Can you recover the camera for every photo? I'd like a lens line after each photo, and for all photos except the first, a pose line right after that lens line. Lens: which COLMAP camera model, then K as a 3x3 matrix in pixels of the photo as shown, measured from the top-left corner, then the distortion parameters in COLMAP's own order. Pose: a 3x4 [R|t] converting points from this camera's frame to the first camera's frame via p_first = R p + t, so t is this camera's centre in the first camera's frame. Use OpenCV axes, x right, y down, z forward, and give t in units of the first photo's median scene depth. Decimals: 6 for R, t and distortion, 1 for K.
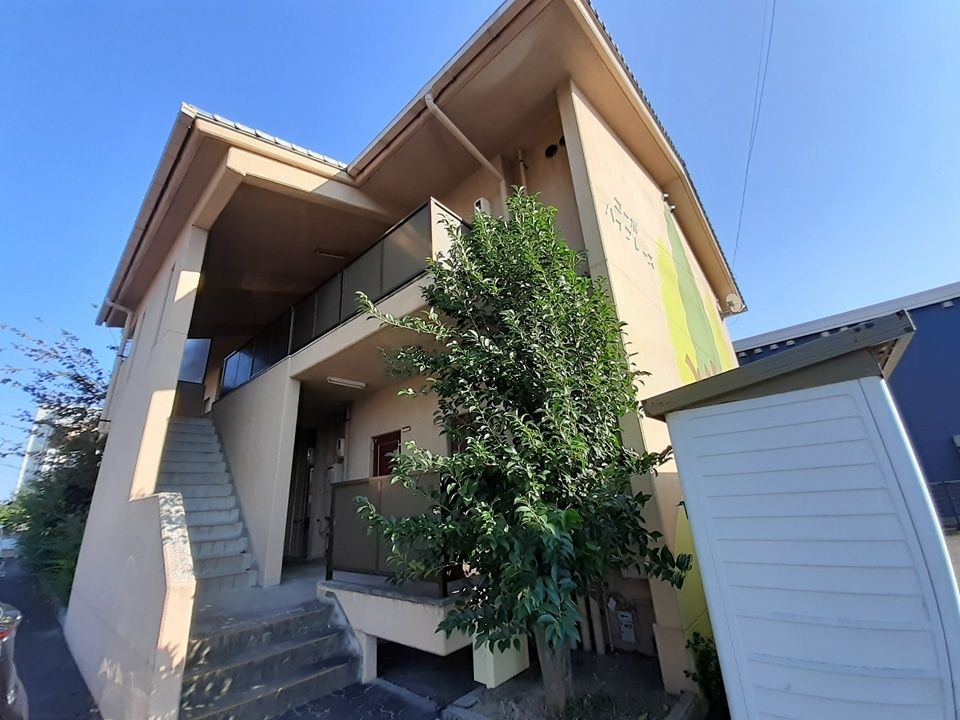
lens RADIAL K [[387.0, 0, 475.9], [0, 387.0, 361.8], [0, 0, 1]] dist [0.031416, -0.022849]
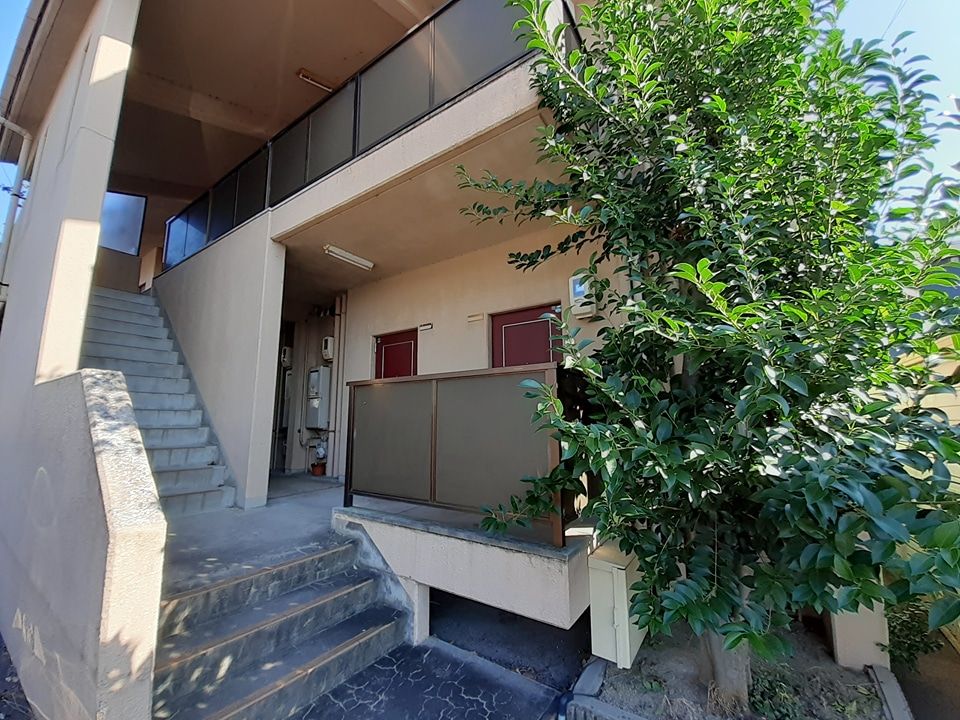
lens RADIAL K [[387.0, 0, 475.9], [0, 387.0, 361.8], [0, 0, 1]] dist [0.031416, -0.022849]
pose [[0.990209, 0.075498, 0.117414, -0.264797], [-0.095890, 0.979150, 0.179082, 0.146142], [-0.101445, -0.188588, 0.976803, 0.333426]]
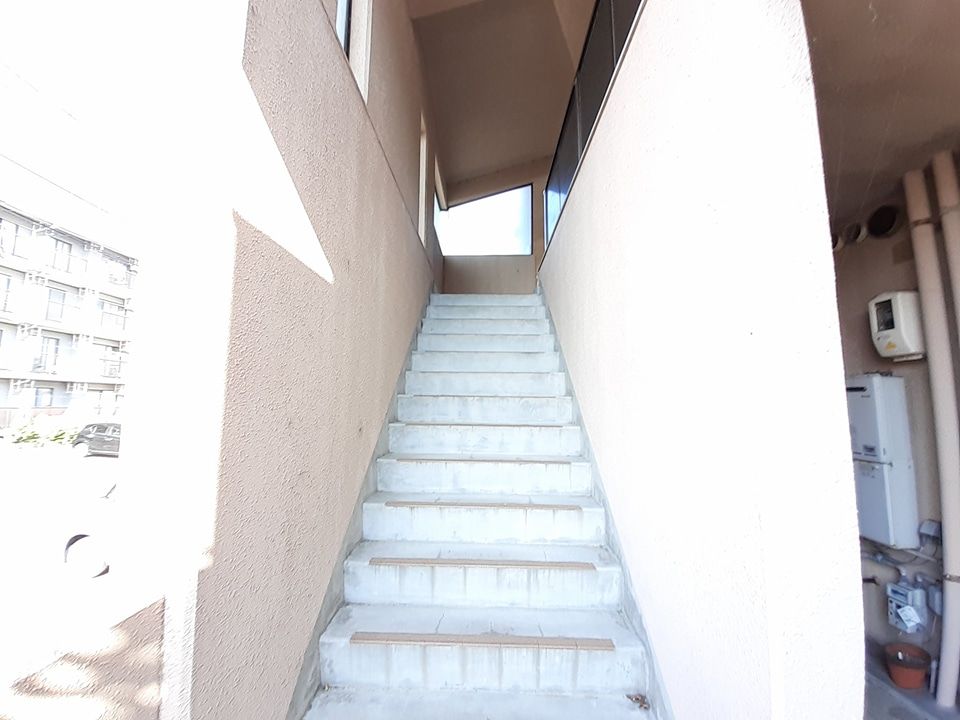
lens RADIAL K [[387.0, 0, 475.9], [0, 387.0, 361.8], [0, 0, 1]] dist [0.031416, -0.022849]
pose [[0.650623, -0.016438, -0.759223, -0.635586], [0.207935, 0.965413, 0.157290, 0.266882], [0.730378, -0.260206, 0.631538, 1.120387]]
